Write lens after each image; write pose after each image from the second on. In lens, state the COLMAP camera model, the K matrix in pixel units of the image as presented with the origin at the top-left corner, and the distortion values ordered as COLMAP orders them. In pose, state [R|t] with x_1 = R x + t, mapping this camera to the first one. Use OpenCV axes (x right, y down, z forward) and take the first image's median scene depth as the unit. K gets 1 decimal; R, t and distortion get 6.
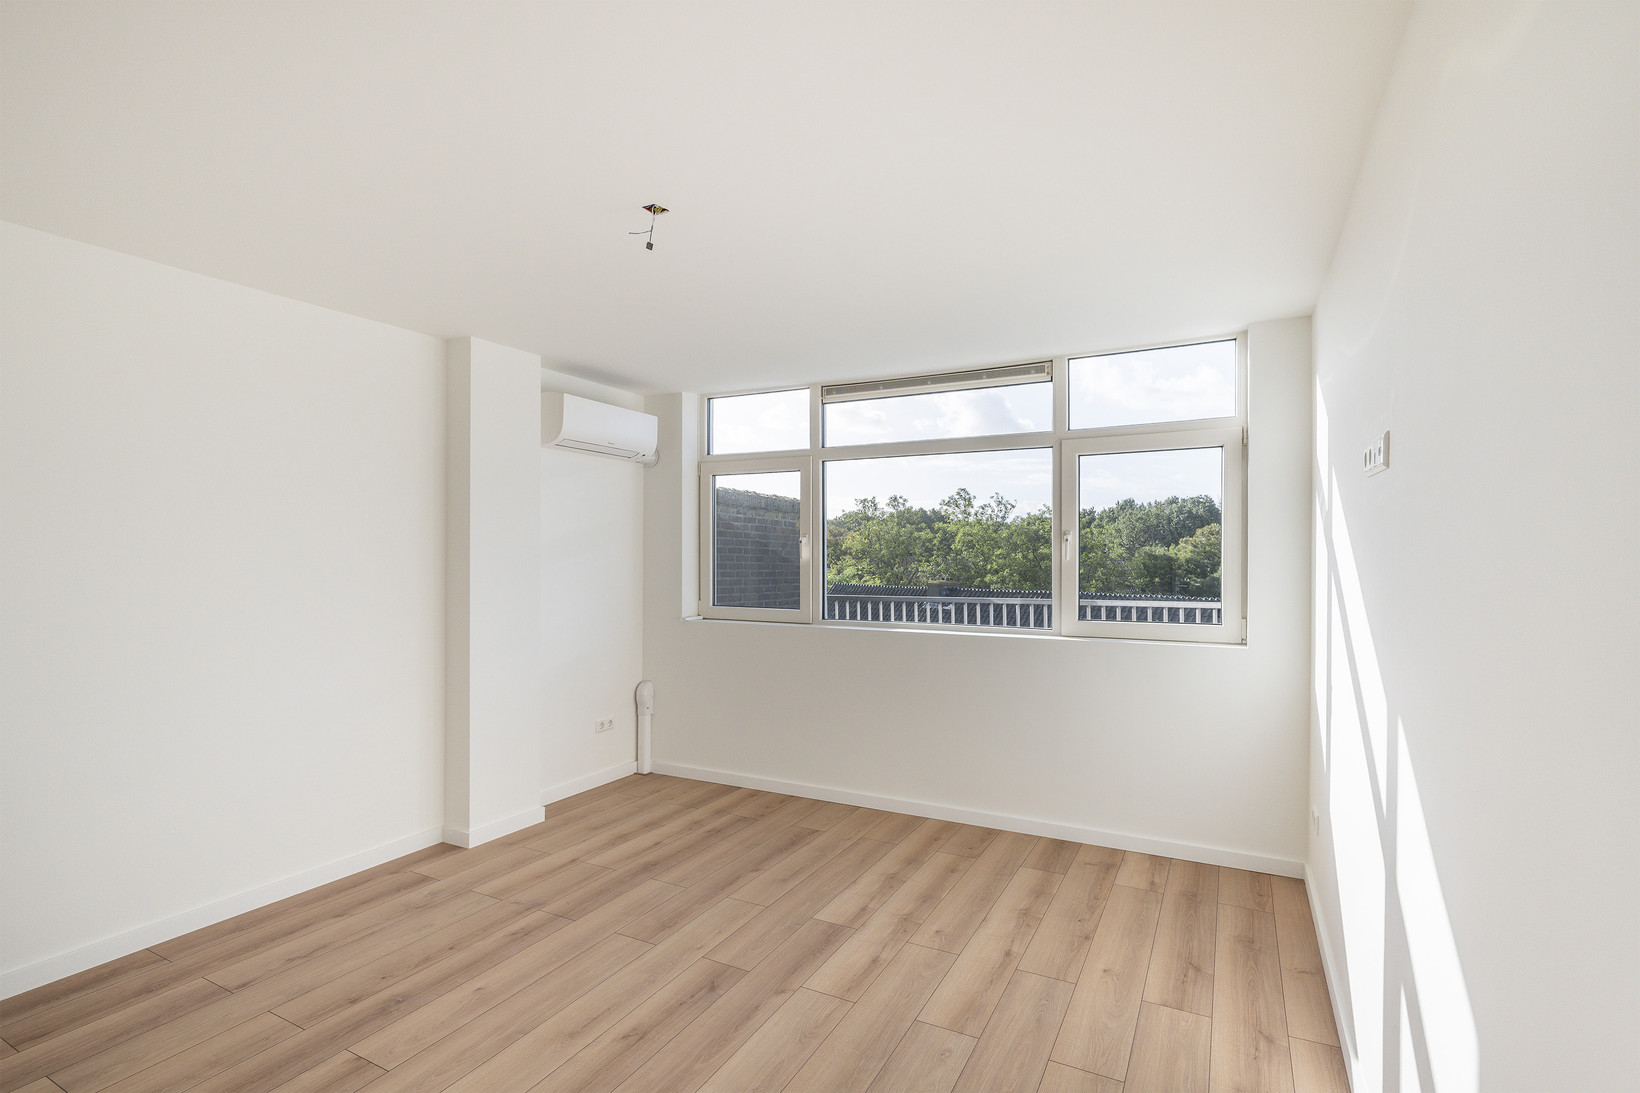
lens RADIAL K [[770.1, 0, 819.8], [0, 770.1, 557.4], [0, 0, 1]] dist [-0.008249, 0.001108]
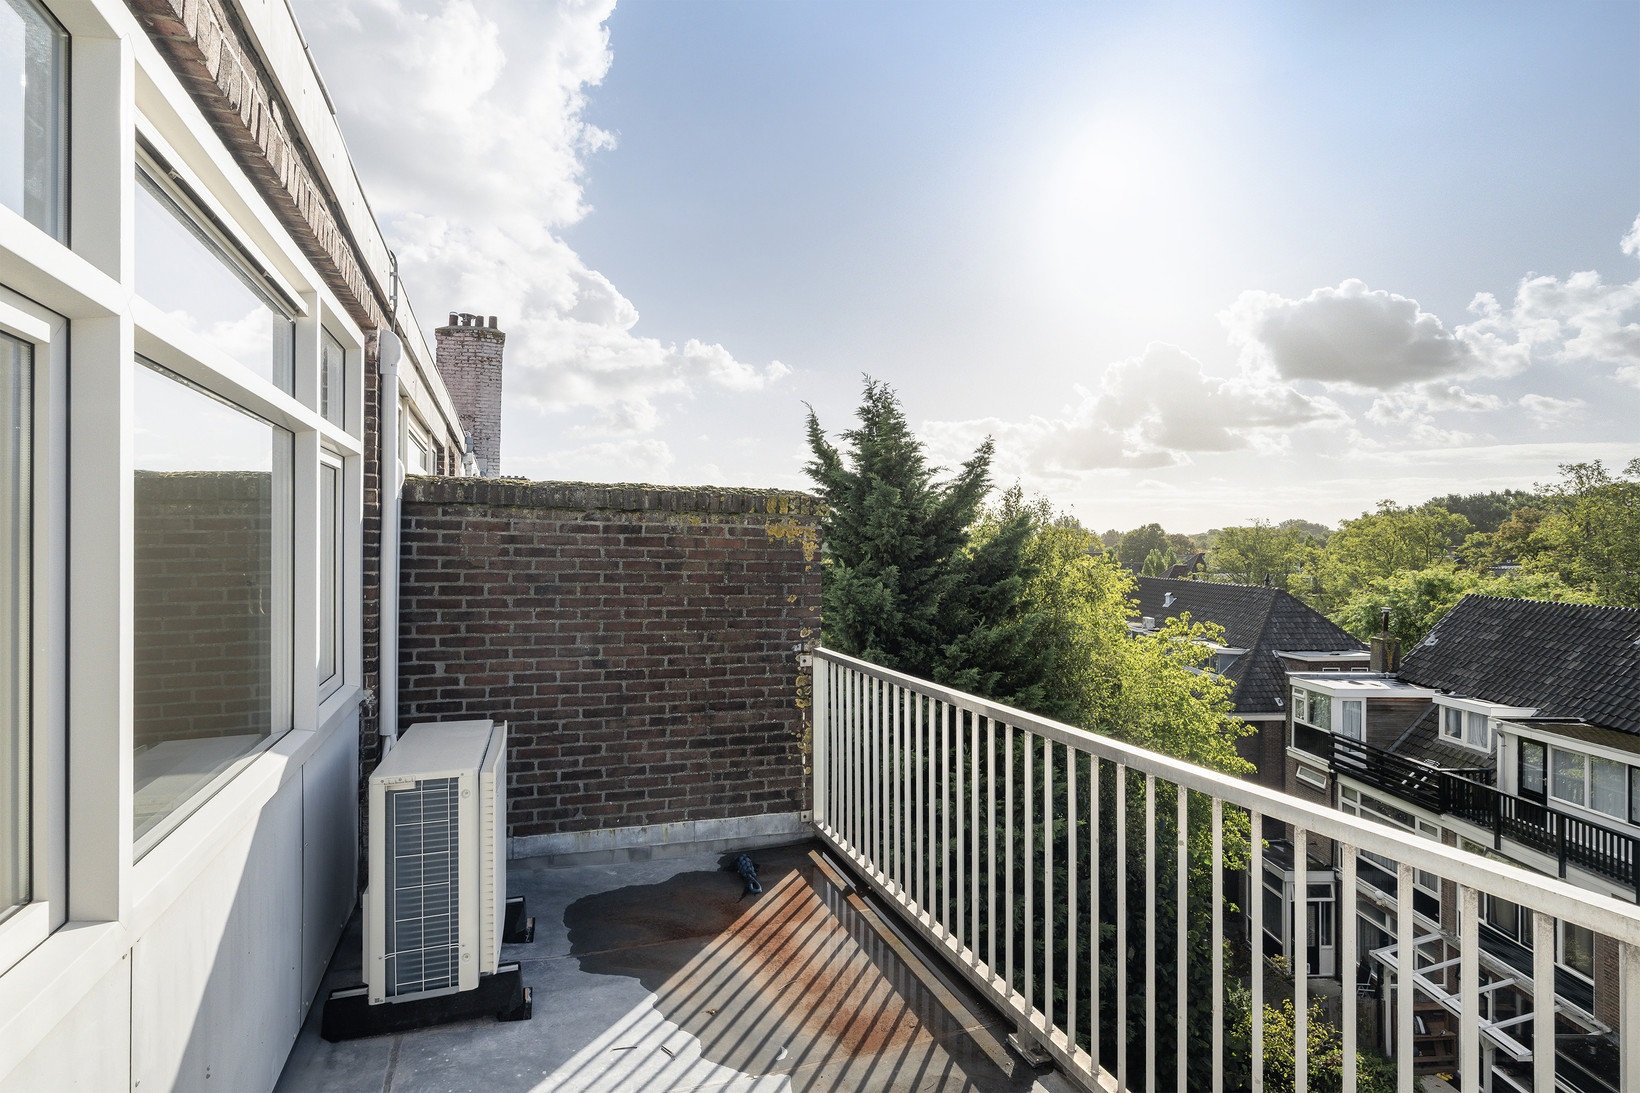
lens RADIAL K [[804.4, 0, 834.3], [0, 804.4, 537.3], [0, 0, 1]] dist [-0.002050, 0.001841]
pose [[0.742237, -0.000814, -0.670137, 0.759951], [-0.007110, 0.999933, -0.009089, -0.057875], [0.670100, 0.011511, 0.742182, 0.978978]]
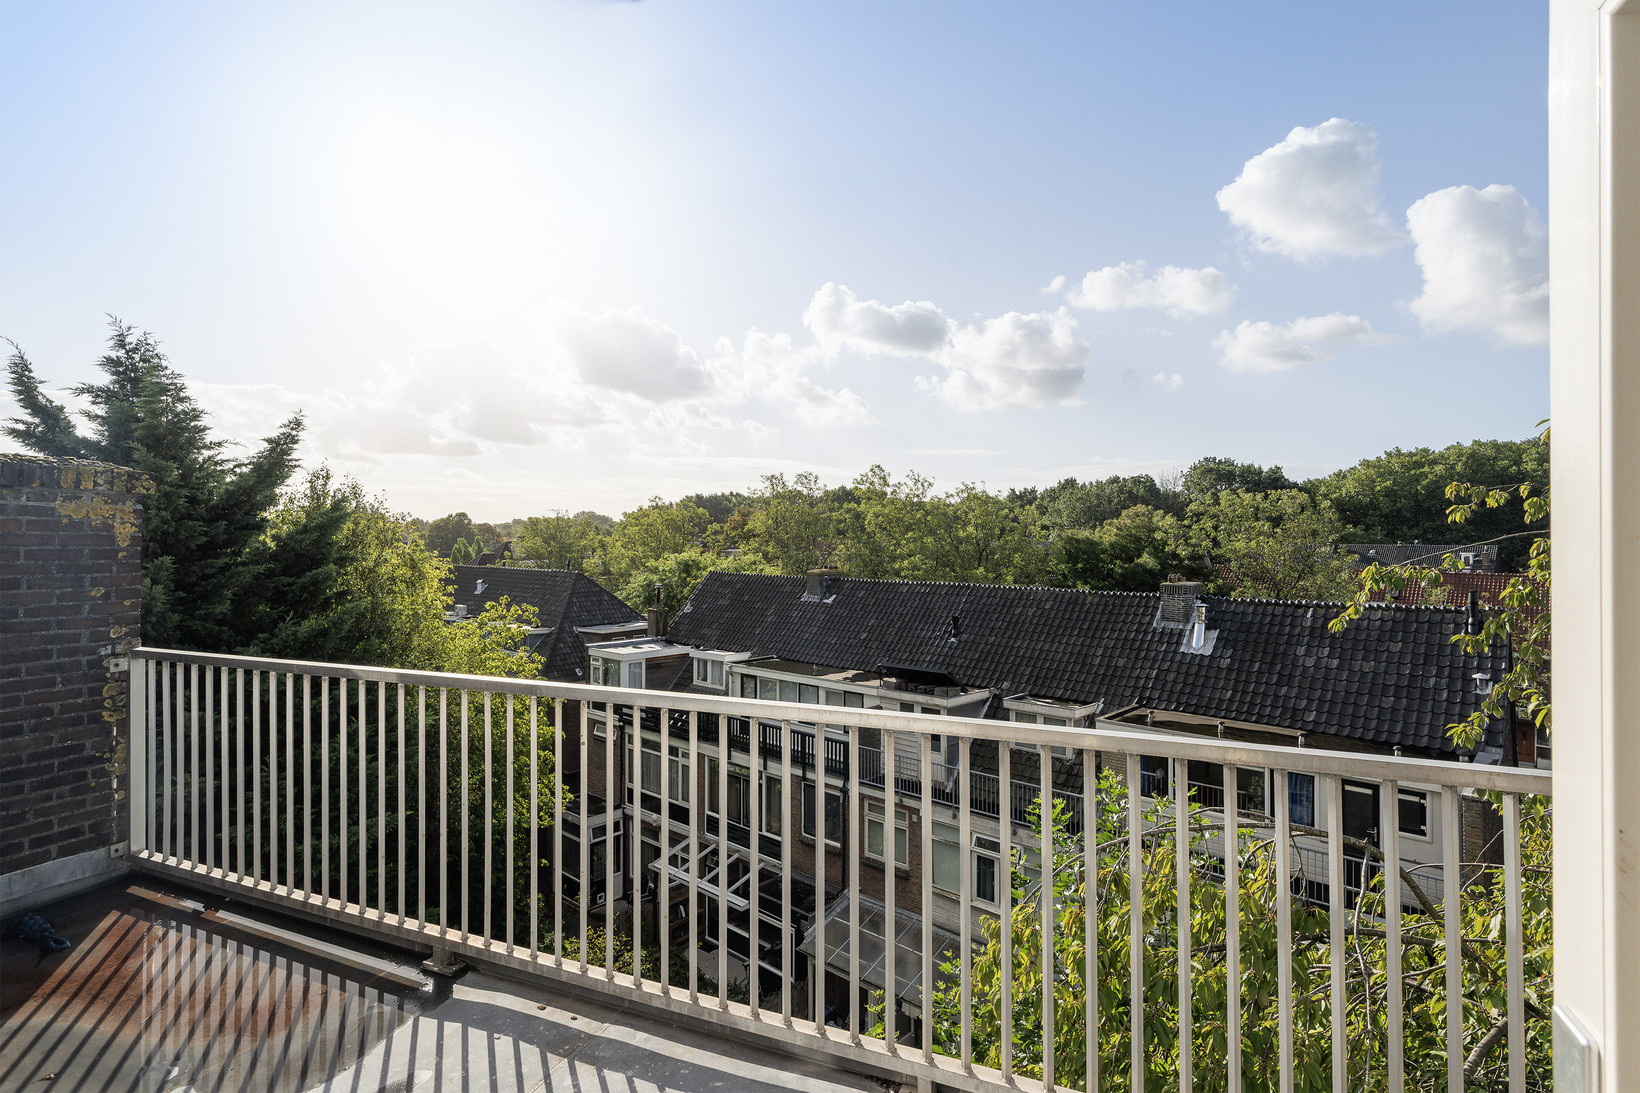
lens RADIAL K [[804.4, 0, 812.9], [0, 804.4, 535.9], [0, 0, 1]] dist [-0.002050, 0.001841]
pose [[0.997907, 0.002676, 0.064607, 0.729523], [-0.002579, 0.999995, -0.001579, -0.047537], [-0.064611, 0.001409, 0.997910, 0.790159]]
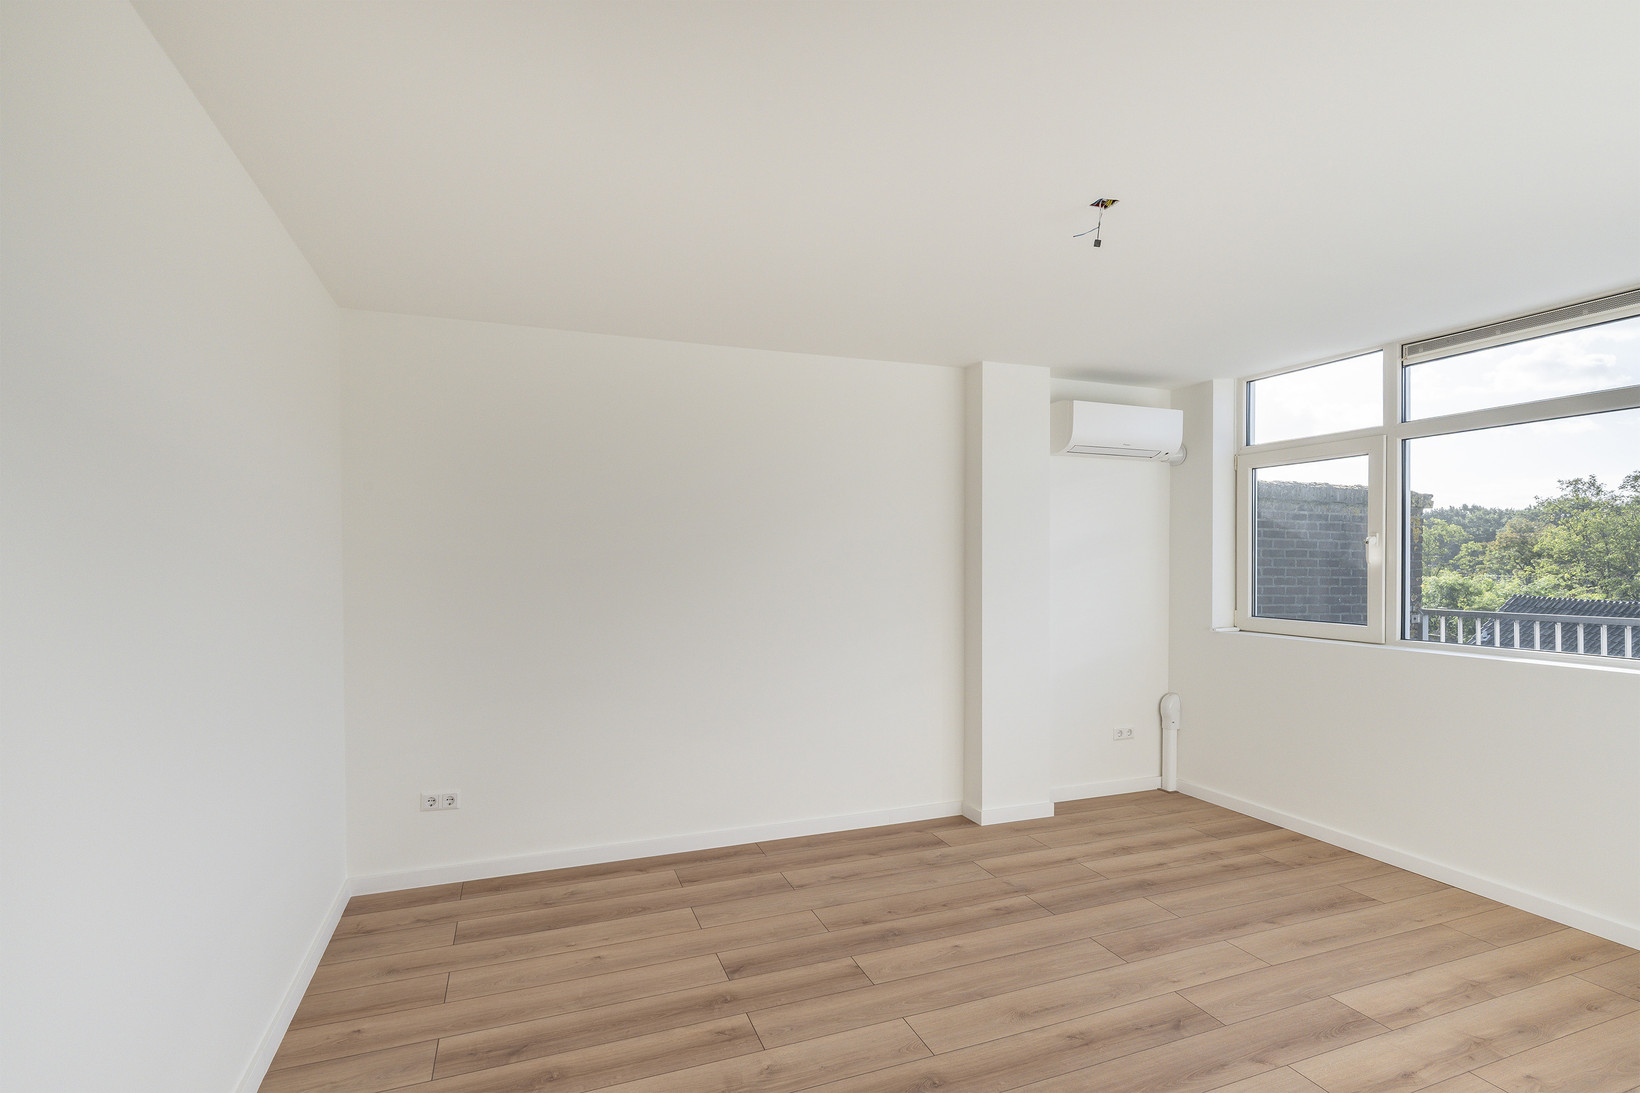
lens RADIAL K [[770.1, 0, 822.4], [0, 770.1, 572.0], [0, 0, 1]] dist [-0.008249, 0.001108]
pose [[0.752309, 0.005206, -0.658790, 0.085237], [0.003105, 0.999930, 0.011448, 0.000227], [0.658803, -0.010658, 0.752240, 0.016172]]
